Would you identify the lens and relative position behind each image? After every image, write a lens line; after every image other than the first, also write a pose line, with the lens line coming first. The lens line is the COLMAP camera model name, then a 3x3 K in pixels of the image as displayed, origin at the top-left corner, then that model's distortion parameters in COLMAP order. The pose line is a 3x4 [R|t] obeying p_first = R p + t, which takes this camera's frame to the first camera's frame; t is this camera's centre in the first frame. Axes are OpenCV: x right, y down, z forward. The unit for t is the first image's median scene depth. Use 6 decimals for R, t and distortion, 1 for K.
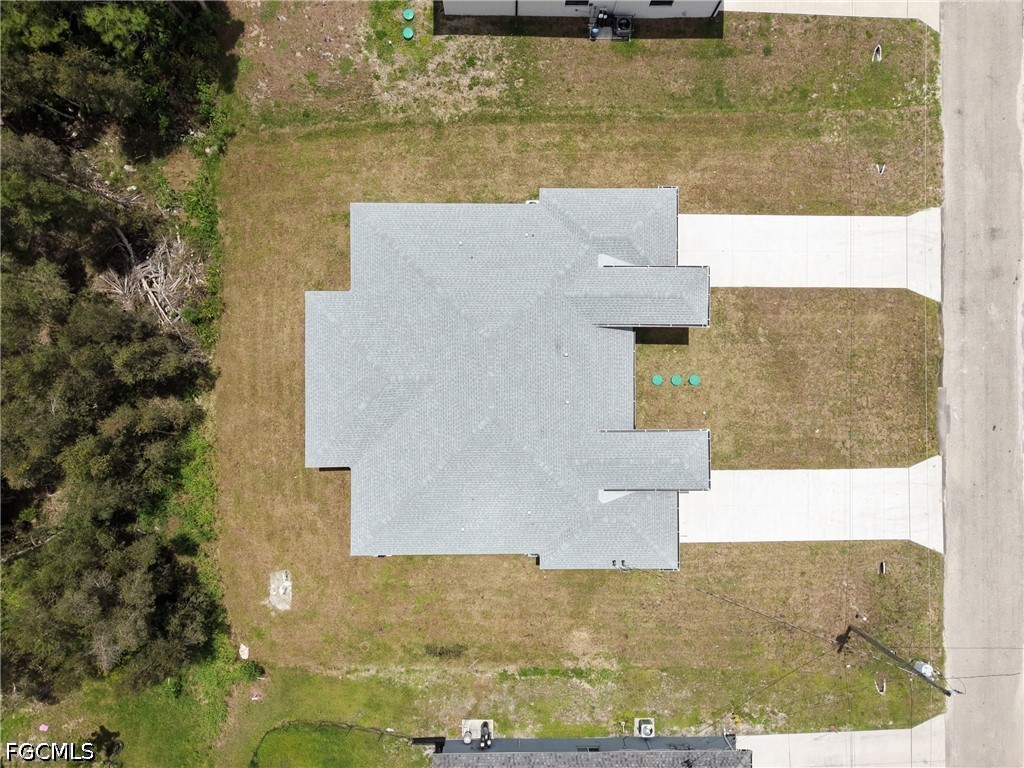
lens RADIAL K [[683.0, 0, 512.0], [0, 683.0, 384.0], [0, 0, 1]] dist [0.054245, -0.057067]
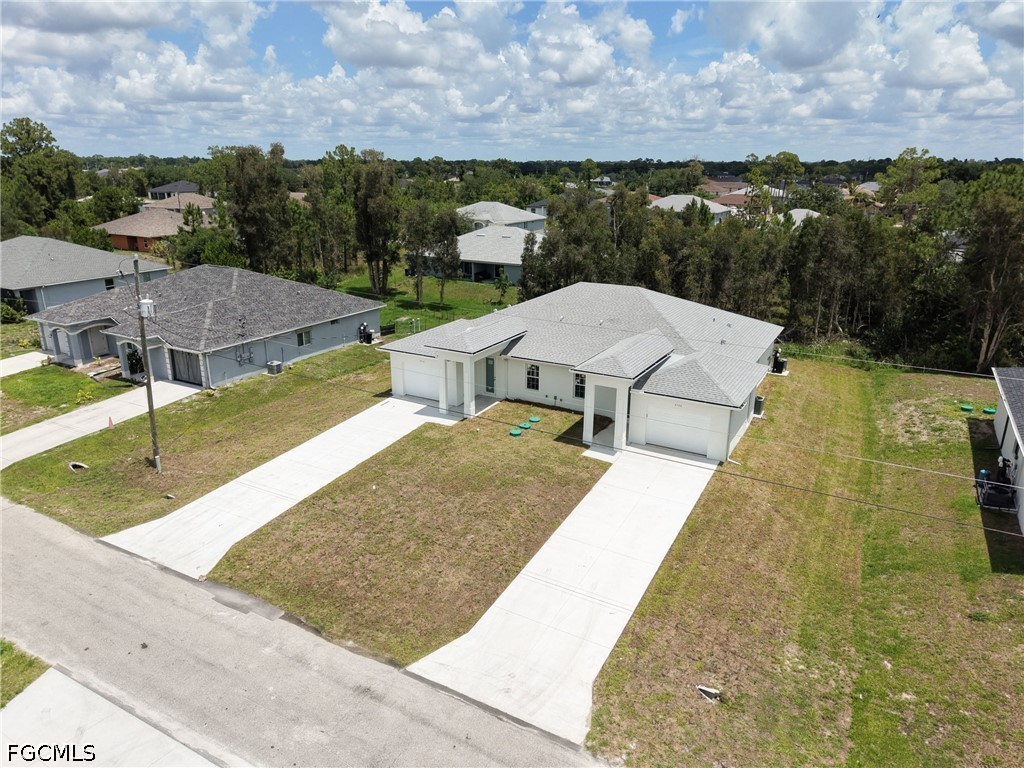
lens RADIAL K [[683.0, 0, 512.0], [0, 683.0, 384.0], [0, 0, 1]] dist [0.054245, -0.057067]
pose [[-0.488907, 0.253185, -0.834786, 0.948770], [-0.872319, -0.147861, 0.466044, -0.387223], [-0.005437, 0.956052, 0.293148, 0.665976]]
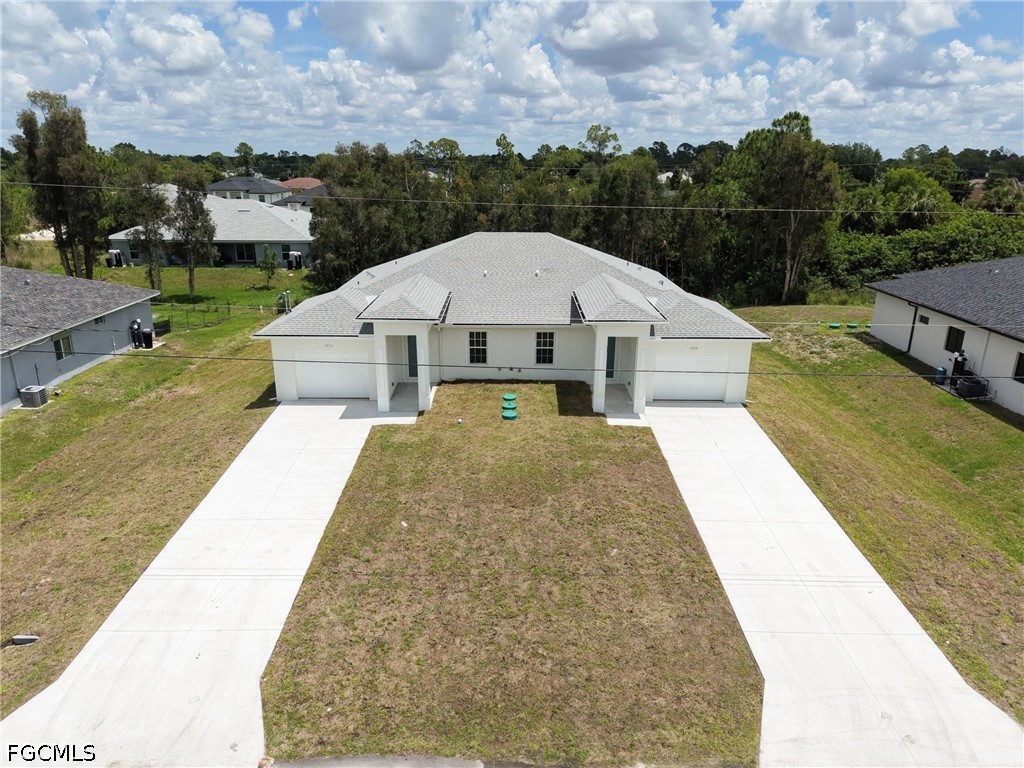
lens RADIAL K [[702.0, 0, 514.5], [0, 702.0, 332.2], [0, 0, 1]] dist [0.006312, 0.004112]
pose [[0.005144, 0.223522, -0.974685, 0.887457], [-0.999986, 0.000265, -0.005217, -0.007702], [-0.000908, 0.974699, 0.223520, 0.746032]]
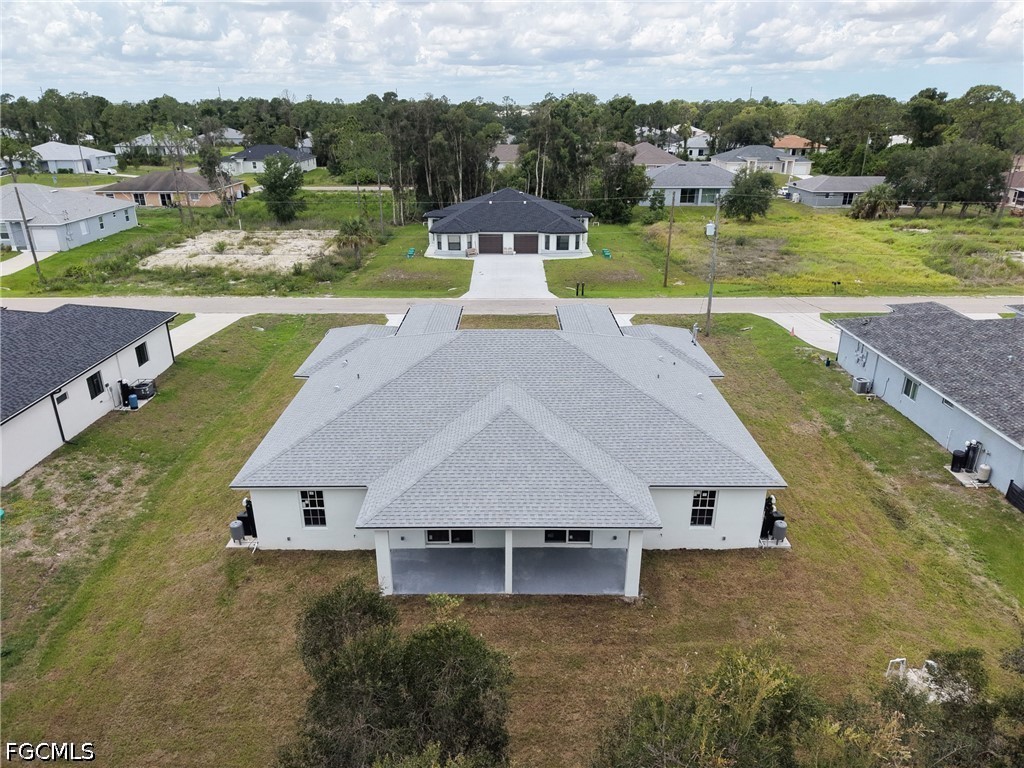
lens RADIAL K [[683.0, 0, 512.0], [0, 683.0, 384.0], [0, 0, 1]] dist [0.054245, -0.057067]
pose [[-0.001669, -0.387236, 0.921979, -0.704191], [0.999978, 0.005289, 0.004031, -0.007878], [-0.006438, 0.921965, 0.387219, 0.601261]]
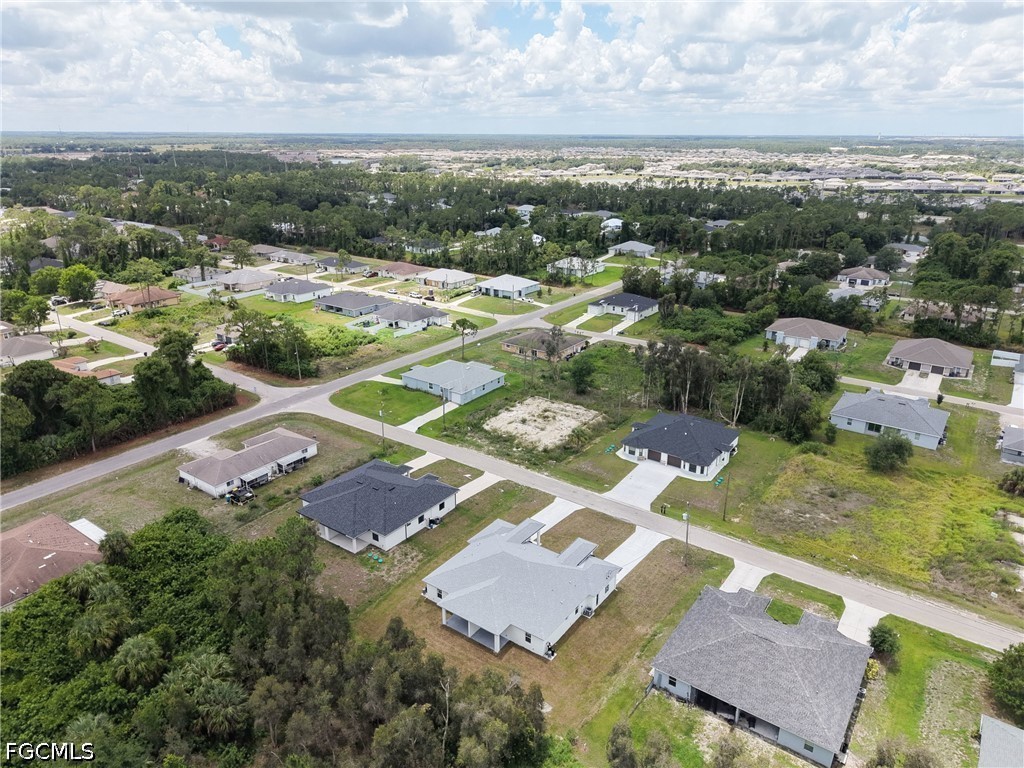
lens RADIAL K [[683.0, 0, 512.0], [0, 683.0, 384.0], [0, 0, 1]] dist [0.054245, -0.057067]
pose [[0.584546, -0.291416, 0.757221, -1.497190], [0.811360, 0.211498, -0.544944, 1.034618], [-0.001345, 0.932923, 0.360073, -0.448768]]
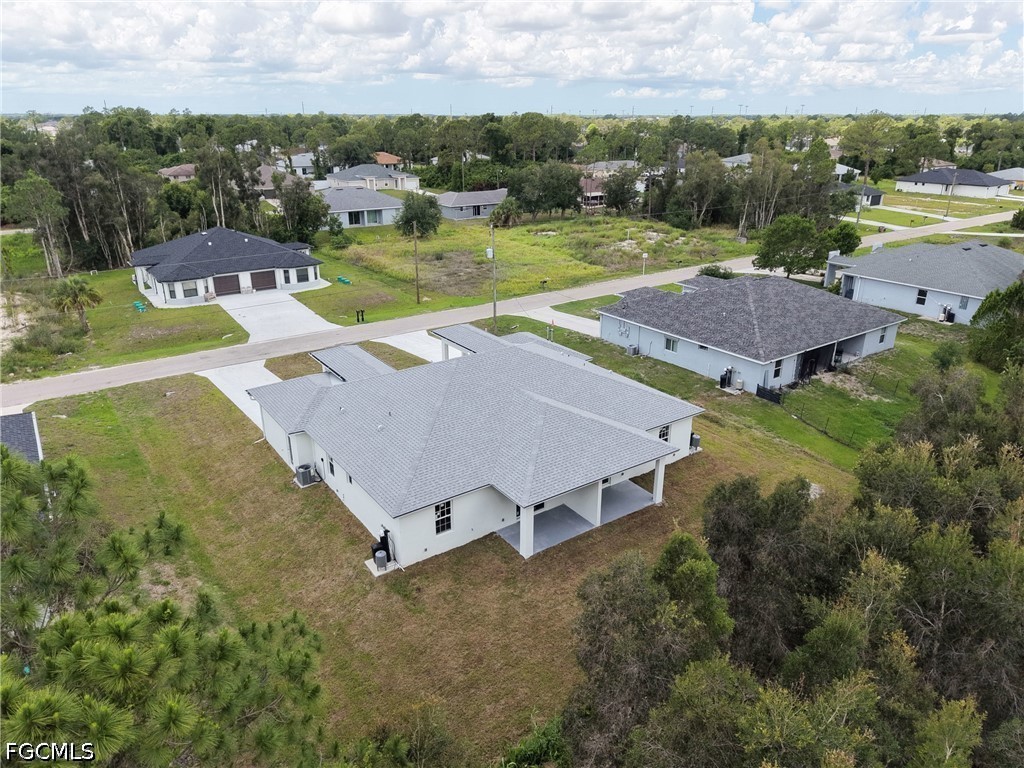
lens RADIAL K [[695.4, 0, 512.0], [0, 695.4, 384.0], [0, 0, 1]] dist [0.058476, -0.089477]
pose [[-0.576386, -0.306124, 0.757672, -0.759830], [0.817083, -0.201813, 0.540043, -0.487476], [-0.012412, 0.930355, 0.366451, 0.525991]]
